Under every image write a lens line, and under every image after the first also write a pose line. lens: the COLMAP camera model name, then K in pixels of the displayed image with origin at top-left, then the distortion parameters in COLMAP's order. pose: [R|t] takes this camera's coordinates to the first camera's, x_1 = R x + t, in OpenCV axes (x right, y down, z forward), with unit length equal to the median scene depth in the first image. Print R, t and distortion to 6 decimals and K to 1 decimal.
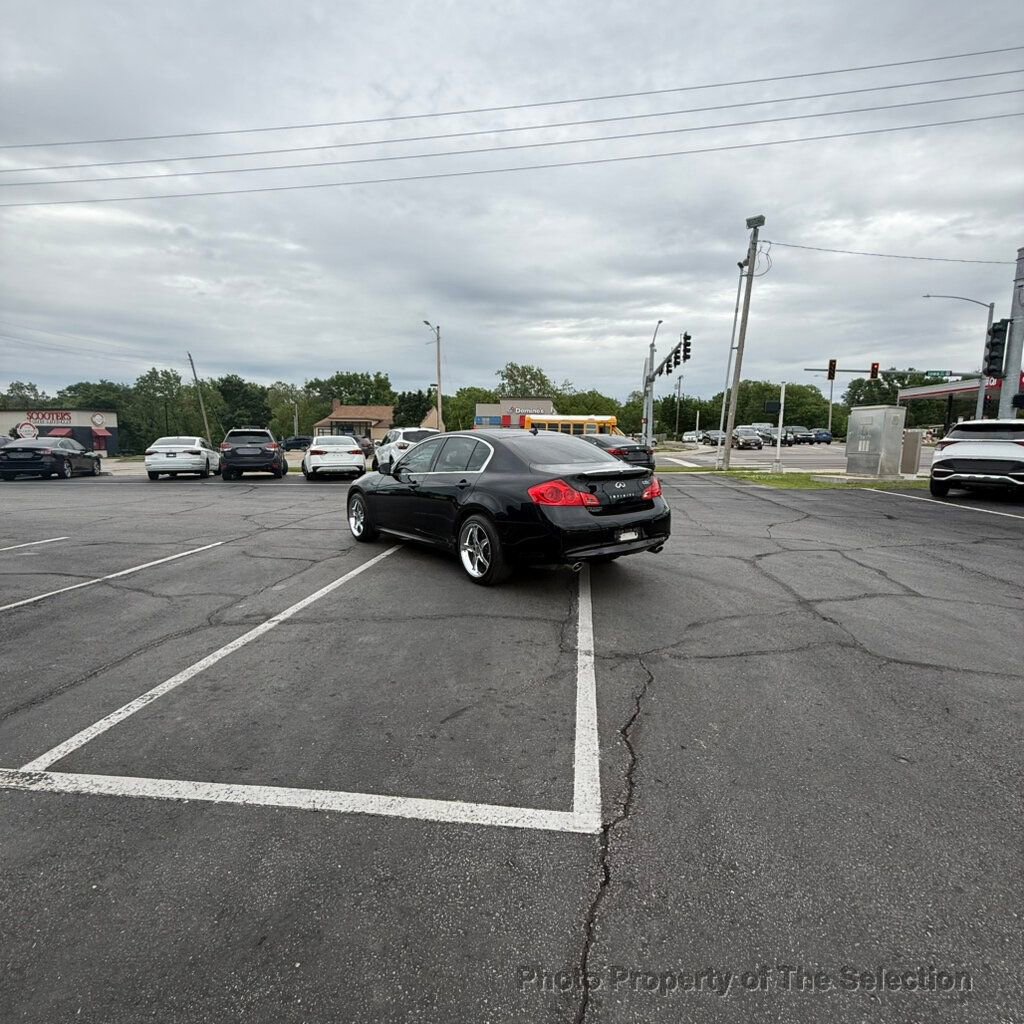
lens RADIAL K [[542.4, 0, 509.7], [0, 542.4, 505.4], [0, 0, 1]] dist [-0.000325, -0.000714]
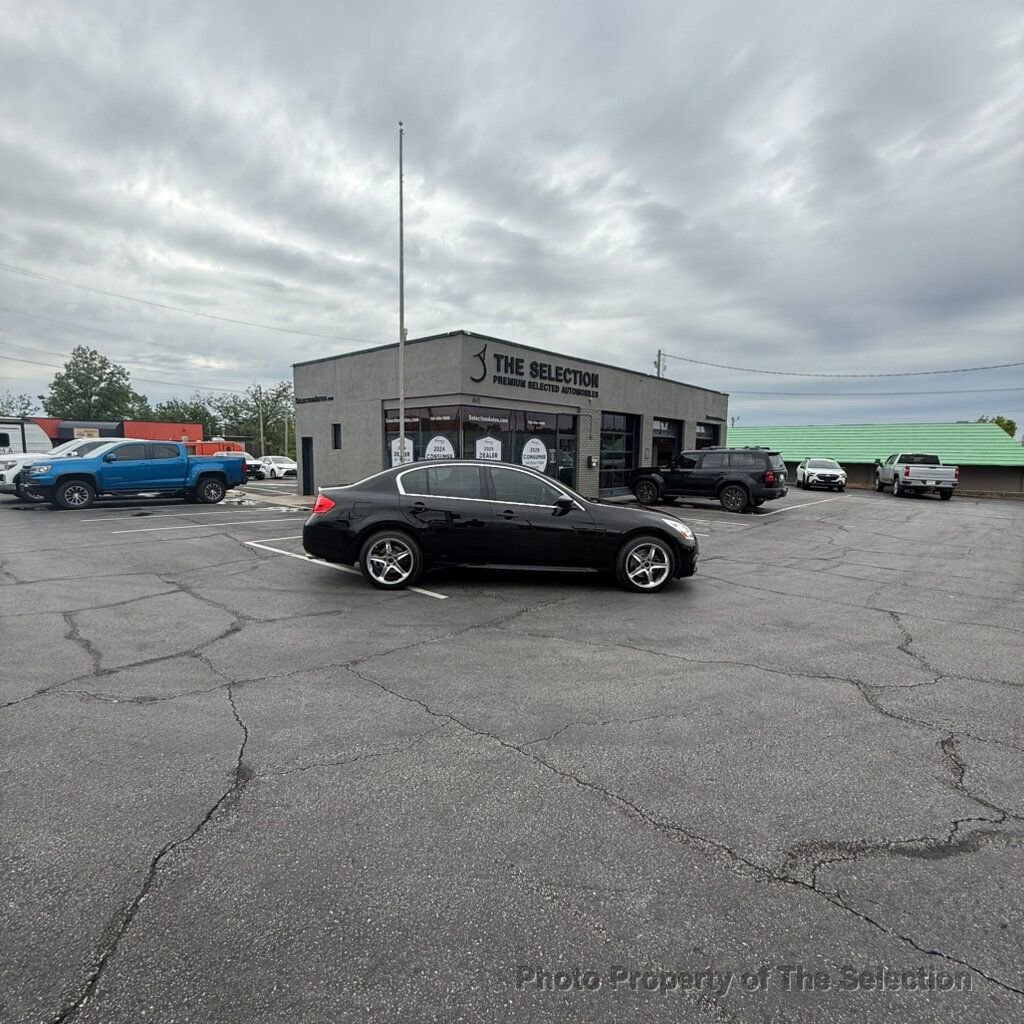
lens RADIAL K [[542.4, 0, 509.7], [0, 542.4, 505.4], [0, 0, 1]] dist [-0.000325, -0.000714]
pose [[-0.561285, 0.060021, -0.825443, 0.761398], [-0.124332, 0.979933, 0.155798, -0.203610], [0.818230, 0.190076, -0.542559, 1.502123]]
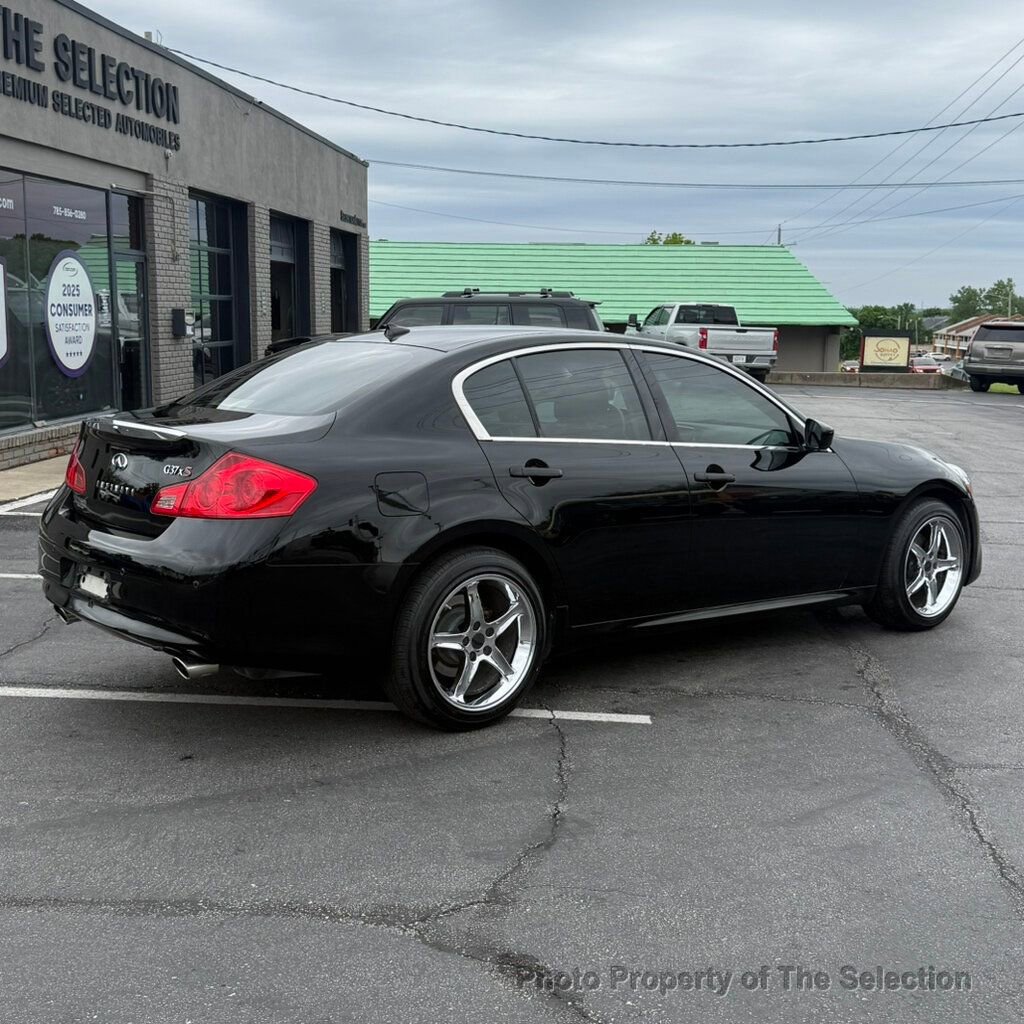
lens RADIAL K [[1296.4, 0, 512.0], [0, 1296.4, 512.0], [0, 0, 1]] dist [0.193604, -0.430372]
pose [[0.037525, 0.141319, -0.989253, 0.831991], [-0.142536, 0.980585, 0.134674, -0.121289], [0.989078, 0.135950, 0.056939, 0.863638]]
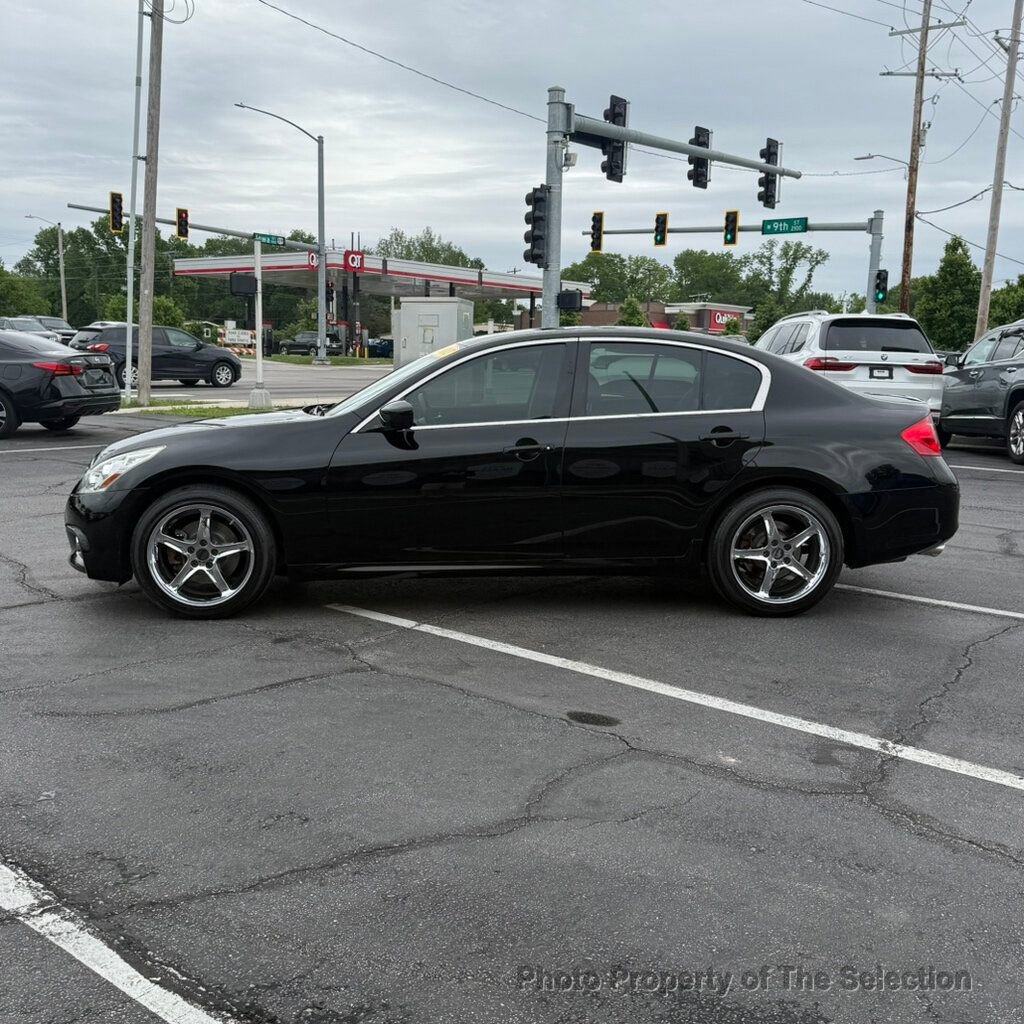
lens RADIAL K [[1115.5, 0, 512.0], [0, 1115.5, 512.0], [0, 0, 1]] dist [0.064405, -0.001146]
pose [[0.553443, -0.107405, 0.825933, -0.826666], [0.083215, 0.993819, 0.073476, -0.046550], [-0.828719, 0.028065, 0.558960, 0.440970]]
